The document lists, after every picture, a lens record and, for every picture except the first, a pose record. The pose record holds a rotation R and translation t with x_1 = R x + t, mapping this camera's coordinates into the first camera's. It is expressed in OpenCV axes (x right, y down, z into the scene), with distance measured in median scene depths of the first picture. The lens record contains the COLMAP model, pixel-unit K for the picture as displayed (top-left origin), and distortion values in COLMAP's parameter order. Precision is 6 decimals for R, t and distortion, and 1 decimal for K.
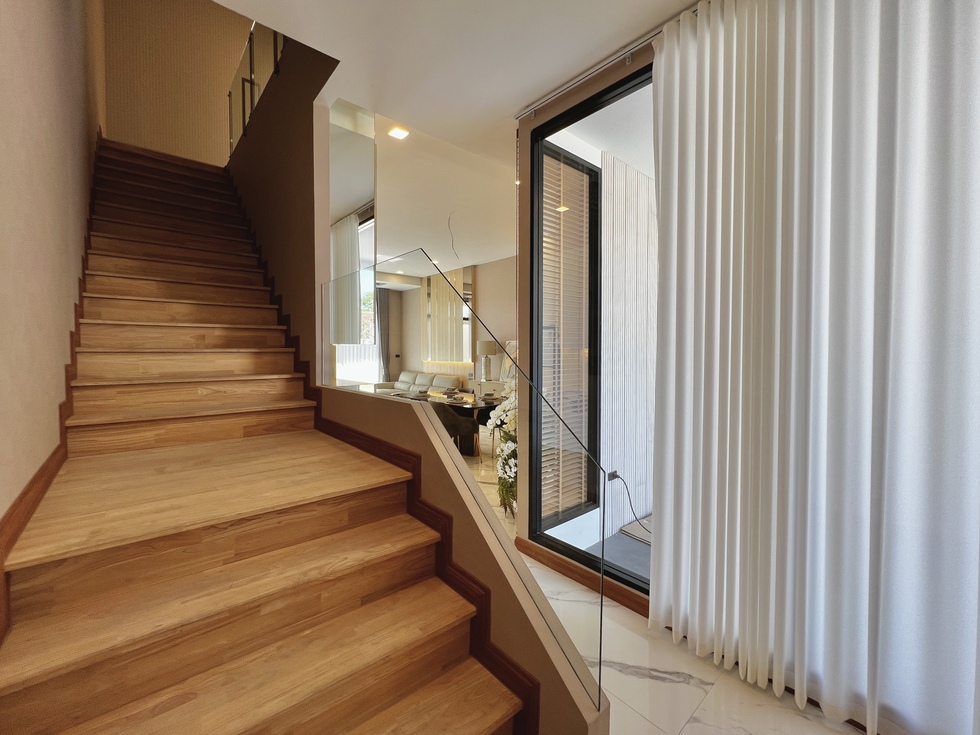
lens RADIAL K [[407.2, 0, 489.3], [0, 407.2, 356.2], [0, 0, 1]] dist [0.000034, 0.000231]
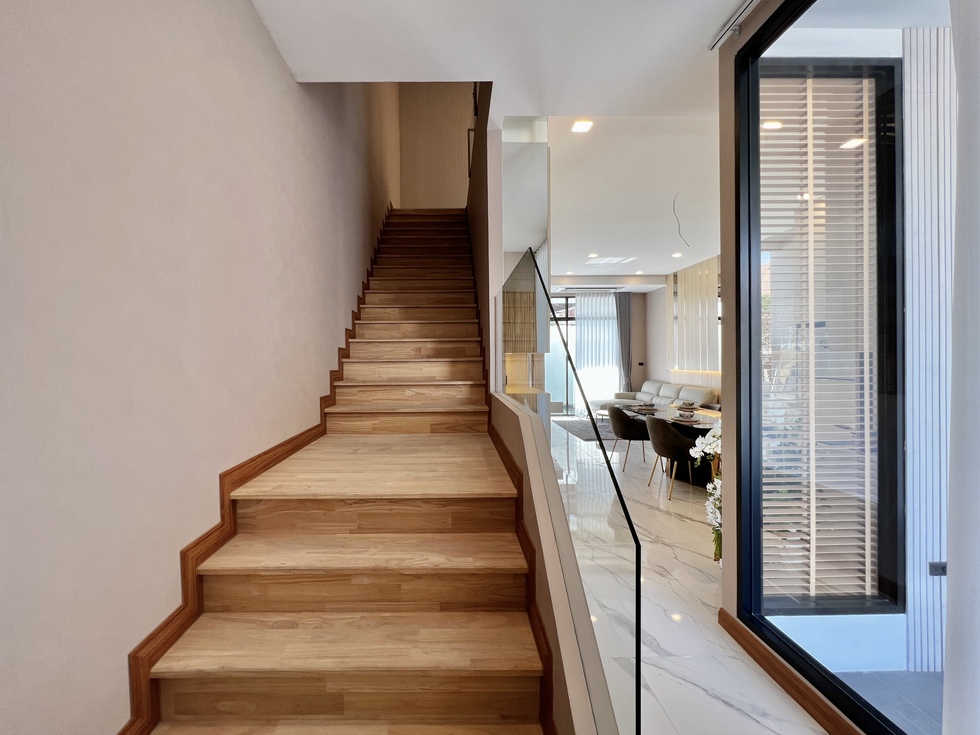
lens RADIAL K [[406.1, 0, 455.1], [0, 406.1, 360.2], [0, 0, 1]] dist [-0.000575, -0.000146]
pose [[0.760689, -0.007681, -0.649072, 0.248493], [0.001287, 0.999946, -0.010324, -0.001037], [0.649116, 0.007018, 0.760657, 0.164946]]
